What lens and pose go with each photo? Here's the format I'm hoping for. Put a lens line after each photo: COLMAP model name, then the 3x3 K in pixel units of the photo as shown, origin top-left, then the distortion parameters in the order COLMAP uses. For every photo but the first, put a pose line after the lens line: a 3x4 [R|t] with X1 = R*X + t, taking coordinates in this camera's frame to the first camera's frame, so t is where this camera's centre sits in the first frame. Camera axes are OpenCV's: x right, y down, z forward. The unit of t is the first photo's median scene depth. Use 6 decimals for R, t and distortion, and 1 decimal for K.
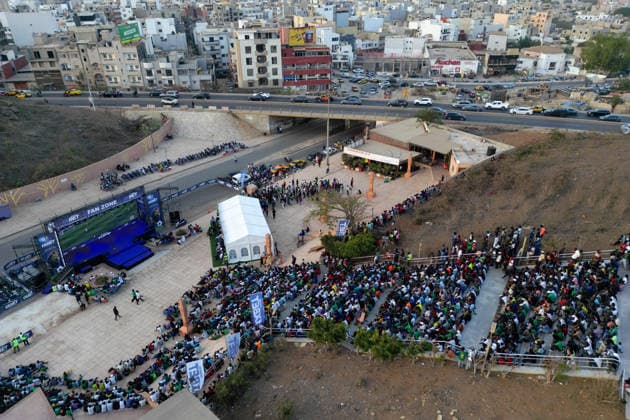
lens RADIAL K [[455.2, 0, 315.4], [0, 455.2, 211.3], [0, 0, 1]] dist [0.000087, -0.001729]
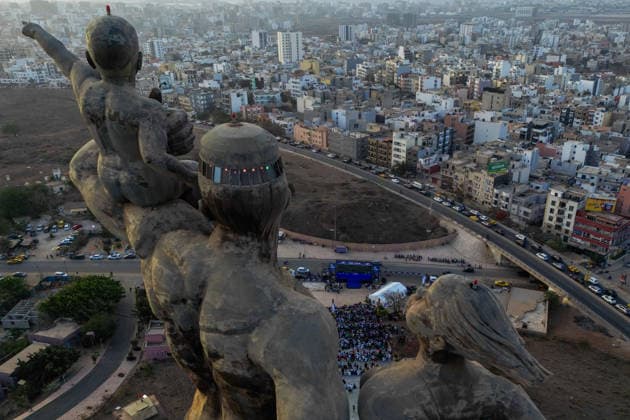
lens RADIAL K [[455.2, 0, 315.3], [0, 455.2, 209.9], [0, 0, 1]] dist [0.000087, -0.001729]
pose [[0.521071, 0.295959, -0.800559, 0.561458], [-0.397903, 0.914027, 0.078918, -0.161434], [0.755088, 0.277423, 0.594035, -0.320078]]
